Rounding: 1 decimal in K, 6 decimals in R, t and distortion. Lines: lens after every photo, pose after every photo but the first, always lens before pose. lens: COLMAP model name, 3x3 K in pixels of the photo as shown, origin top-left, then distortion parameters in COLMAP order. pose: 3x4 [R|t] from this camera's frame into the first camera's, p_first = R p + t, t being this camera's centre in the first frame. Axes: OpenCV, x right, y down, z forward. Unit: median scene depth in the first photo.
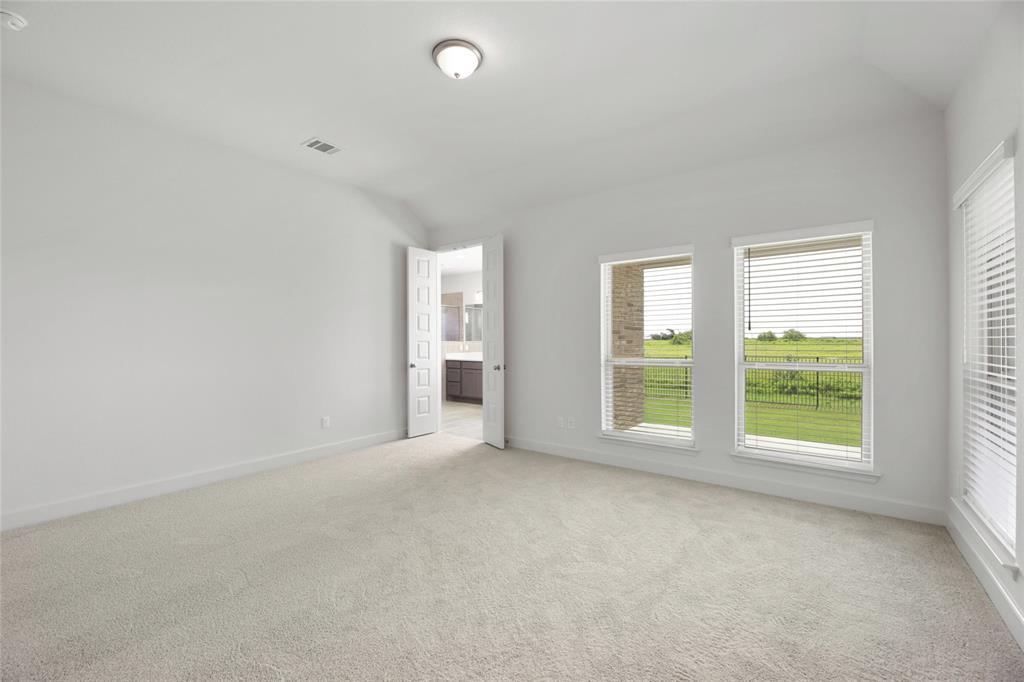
lens RADIAL K [[420.7, 0, 512.4], [0, 420.7, 342.6], [0, 0, 1]] dist [0.000255, 0.000049]
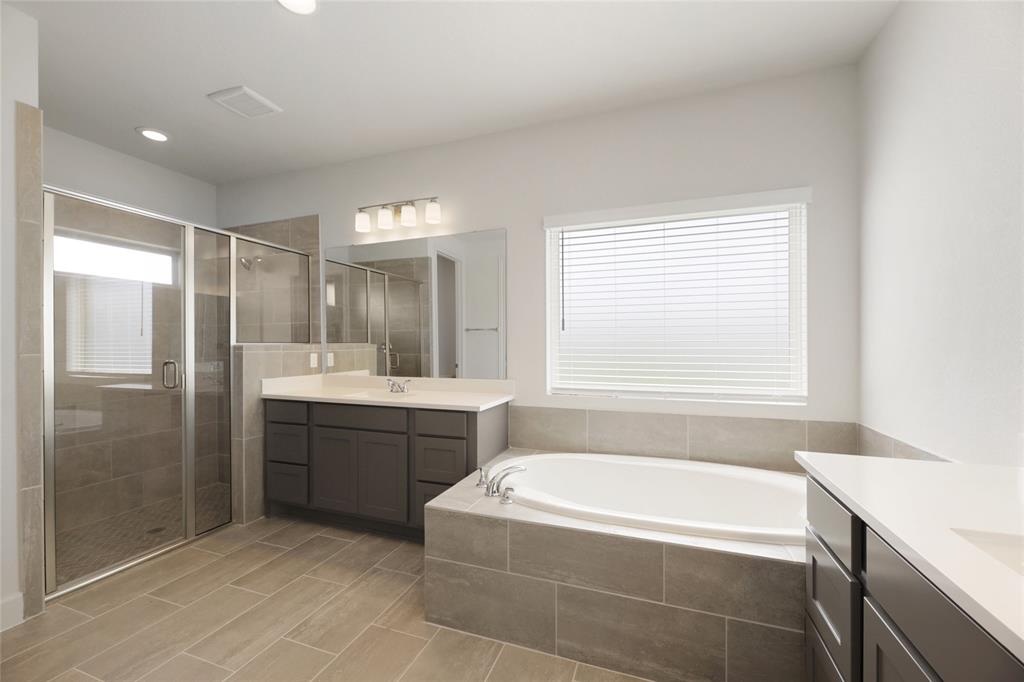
lens RADIAL K [[420.7, 0, 510.5], [0, 420.7, 343.9], [0, 0, 1]] dist [0.000255, 0.000049]
pose [[0.958912, -0.001771, 0.283699, -0.058179], [0.002467, 0.999995, -0.002098, -0.001764], [-0.283694, 0.002712, 0.958911, 0.577992]]
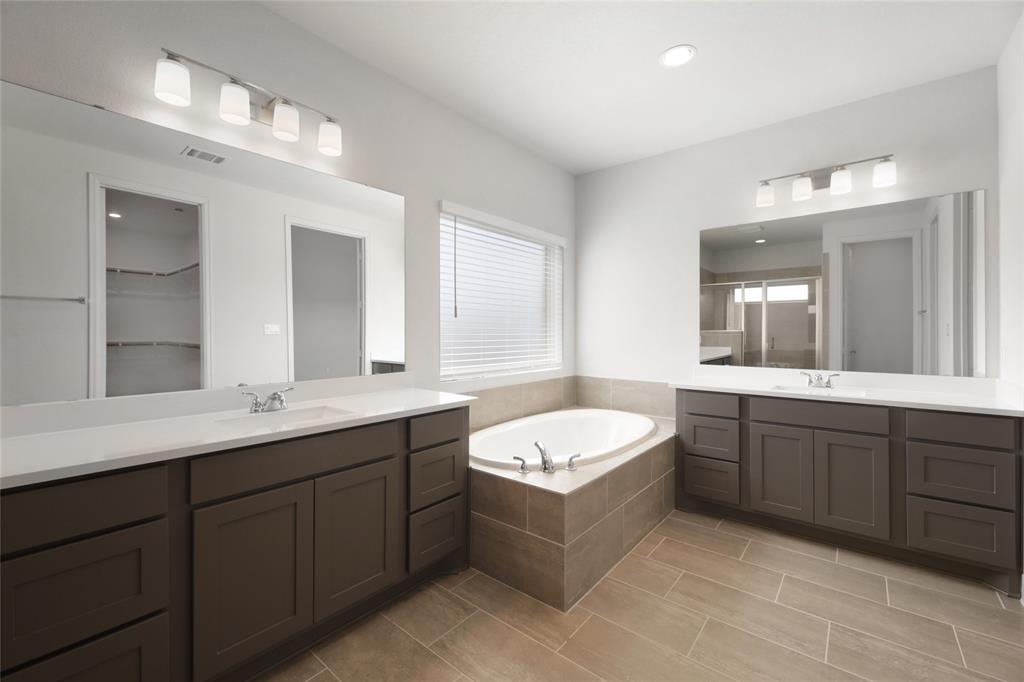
lens RADIAL K [[420.7, 0, 512.8], [0, 420.7, 332.2], [0, 0, 1]] dist [0.000255, 0.000049]
pose [[0.057238, 0.001335, 0.998360, -0.700602], [0.003761, 0.999992, -0.001553, 0.001992], [-0.998354, 0.003843, 0.057232, 1.353494]]
